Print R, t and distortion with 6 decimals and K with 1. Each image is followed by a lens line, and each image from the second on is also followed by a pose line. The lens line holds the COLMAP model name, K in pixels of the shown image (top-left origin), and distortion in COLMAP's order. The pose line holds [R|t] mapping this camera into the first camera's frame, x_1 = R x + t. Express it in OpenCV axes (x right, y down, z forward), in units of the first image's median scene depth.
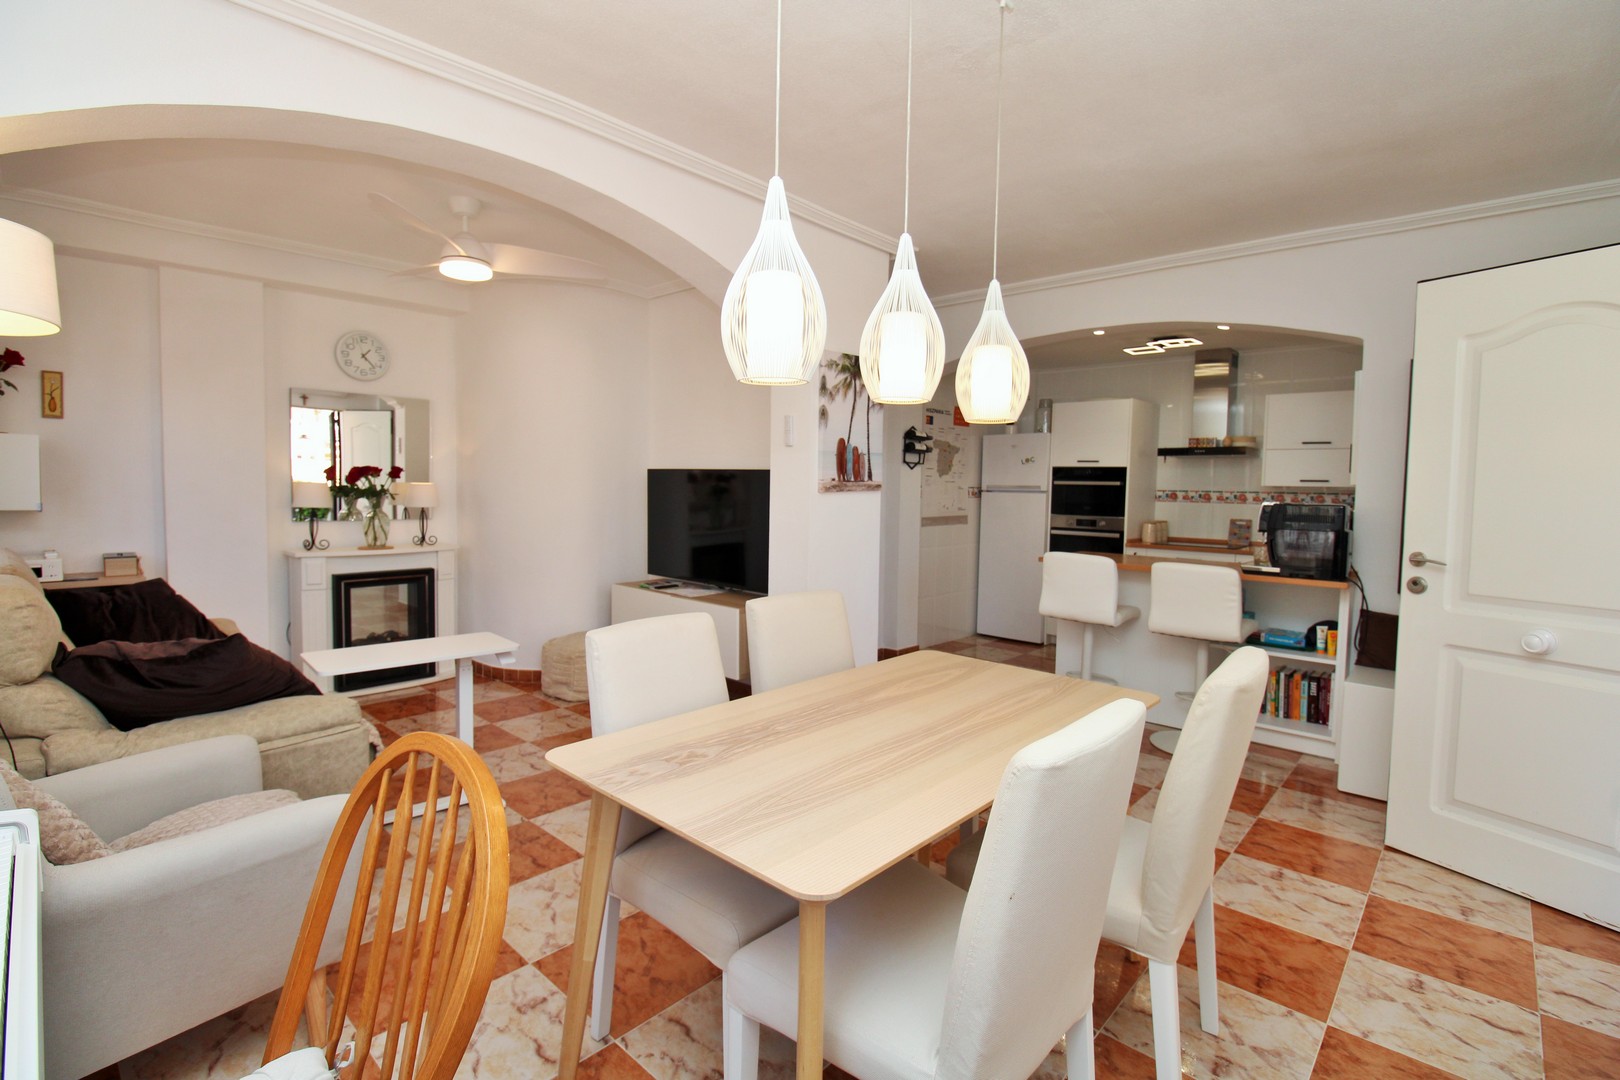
lens RADIAL K [[744.3, 0, 808.3], [0, 744.3, 529.2], [0, 0, 1]] dist [-0.009491, -0.006908]
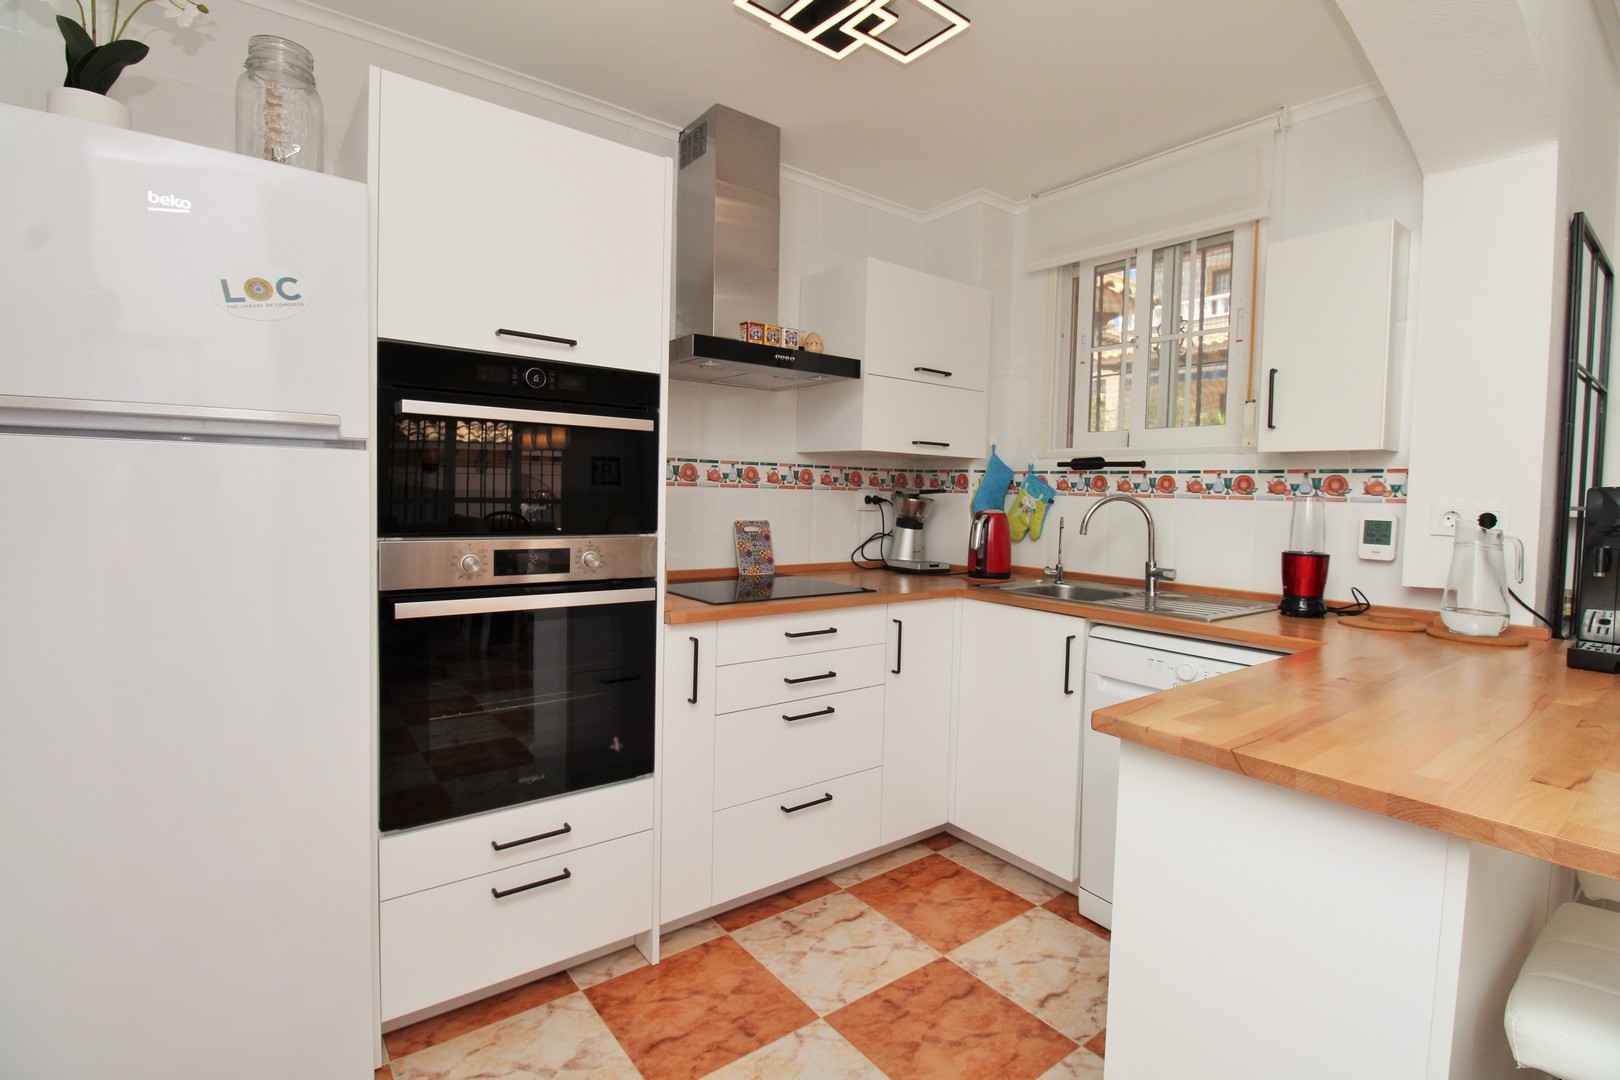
lens RADIAL K [[744.3, 0, 797.7], [0, 744.3, 529.6], [0, 0, 1]] dist [-0.009491, -0.006908]
pose [[0.179915, -0.063772, 0.981613, 0.148664], [0.038566, 0.997586, 0.057741, -0.040493], [-0.982926, 0.027469, 0.181940, 1.053343]]
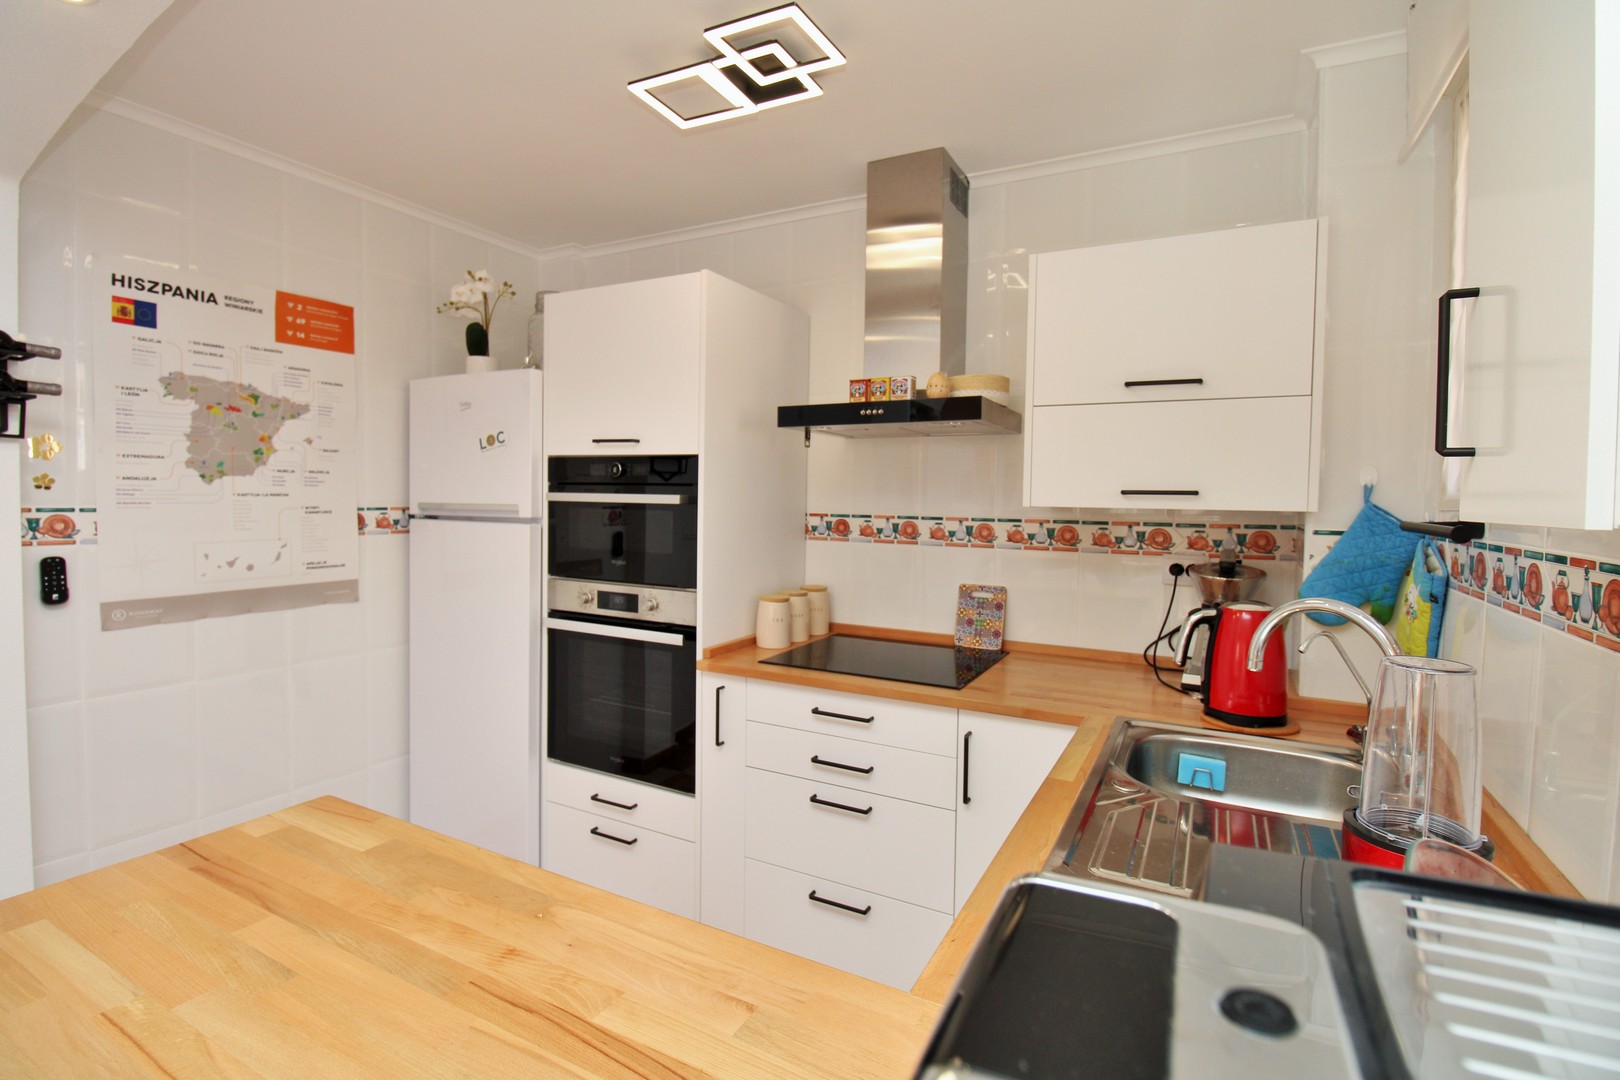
lens RADIAL K [[744.3, 0, 817.8], [0, 744.3, 527.4], [0, 0, 1]] dist [-0.009491, -0.006908]
pose [[0.965016, -0.012532, 0.261892, 0.462063], [0.016367, 0.999788, -0.012467, -0.049961], [-0.261680, 0.016317, 0.965017, 0.745117]]
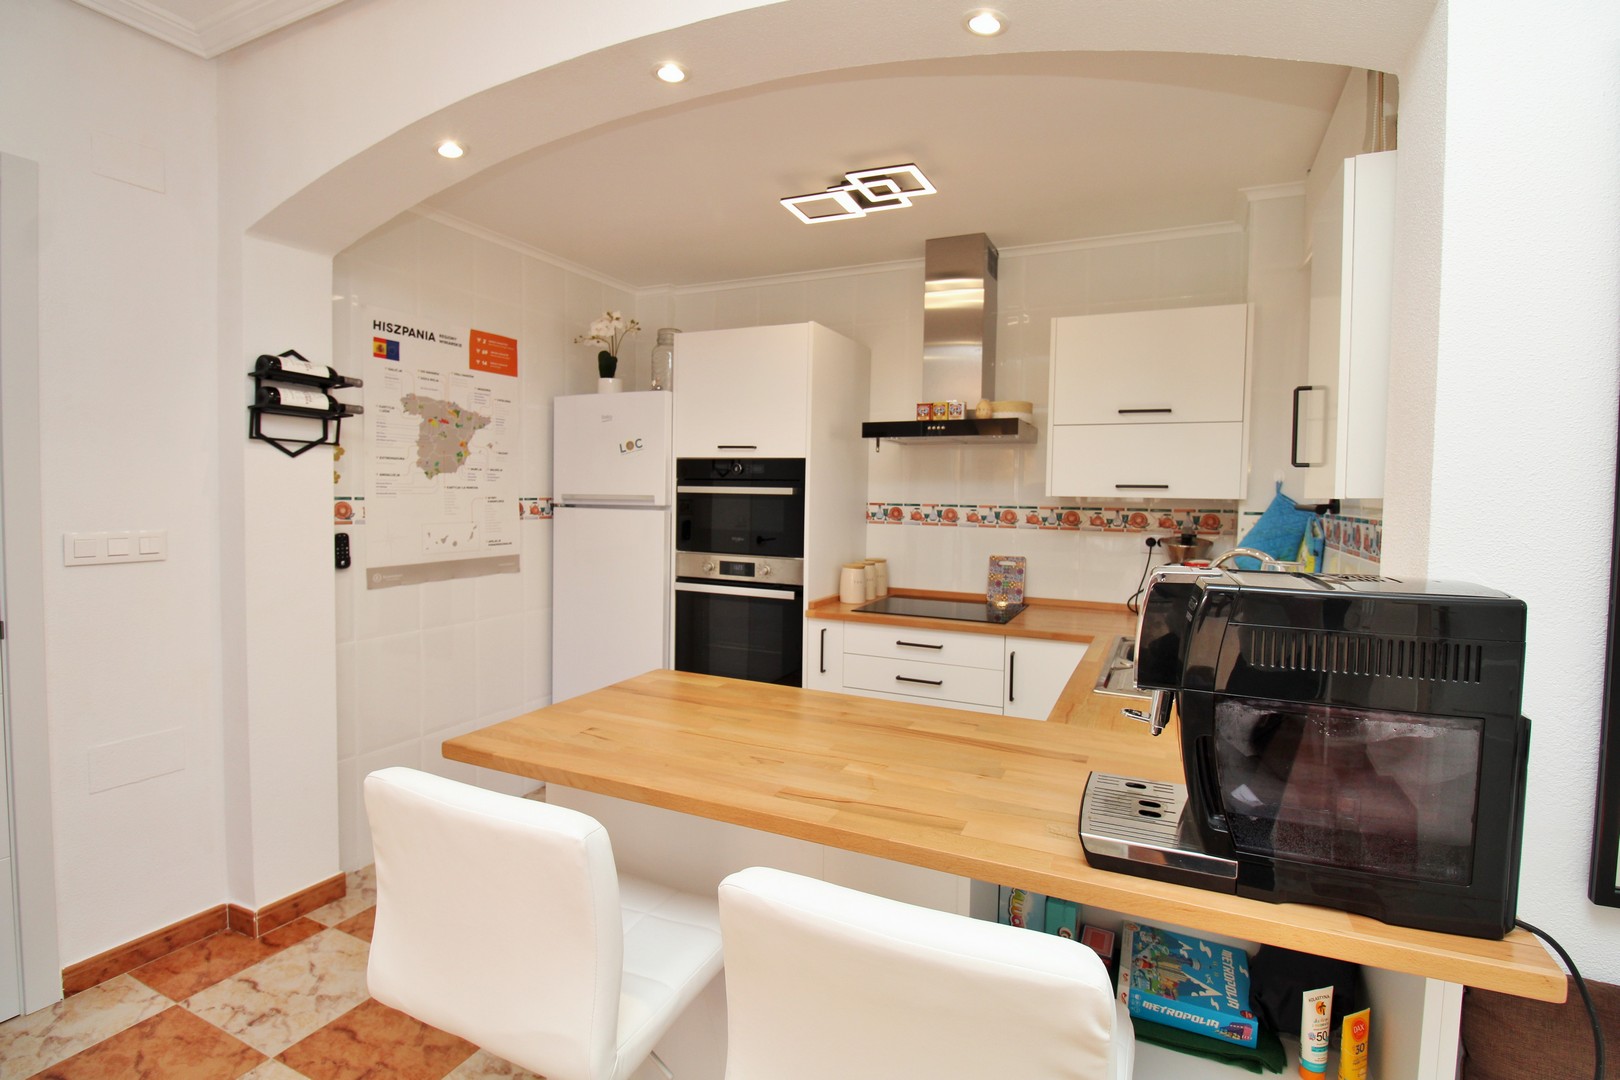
lens RADIAL K [[744.3, 0, 819.0], [0, 744.3, 530.8], [0, 0, 1]] dist [-0.009491, -0.006908]
pose [[0.950170, -0.016914, 0.311272, 0.333418], [0.018373, 0.999830, -0.001757, -0.040294], [-0.311190, 0.007388, 0.950319, 0.619318]]
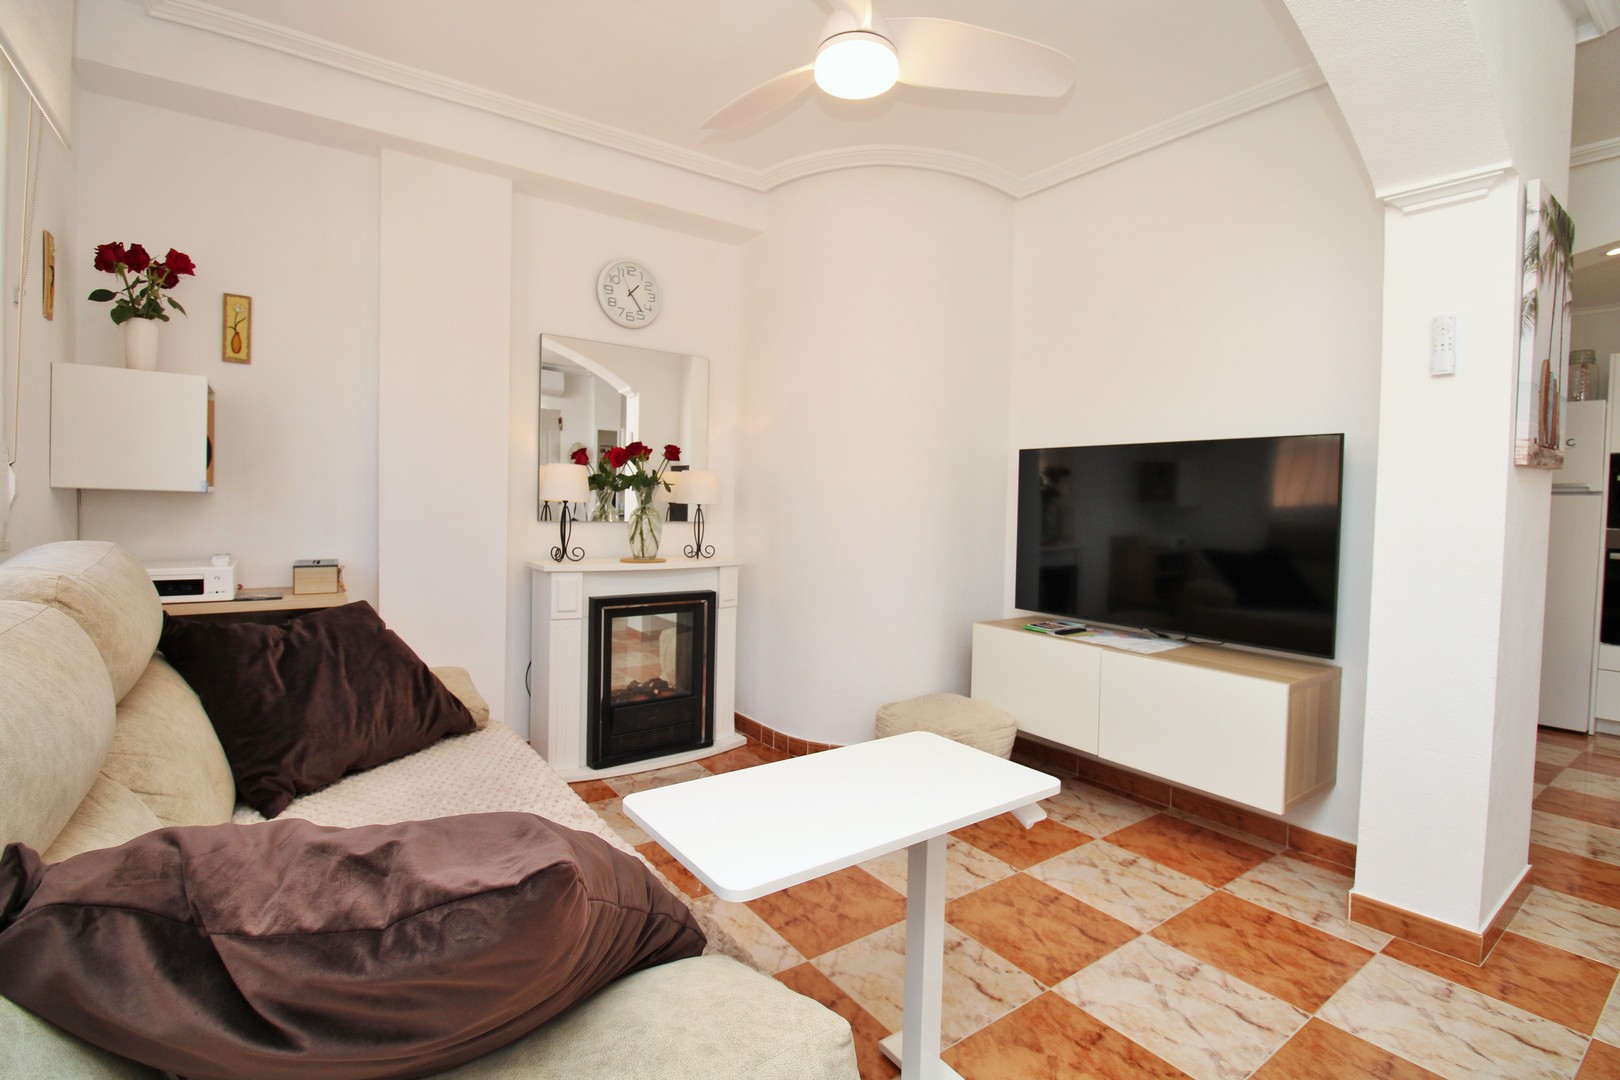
lens RADIAL K [[744.3, 0, 816.4], [0, 744.3, 531.6], [0, 0, 1]] dist [-0.009491, -0.006908]
pose [[0.980973, 0.012776, -0.193726, -0.278146], [-0.017964, 0.999525, -0.025047, 0.012098], [0.193314, 0.028051, 0.980736, 0.330771]]
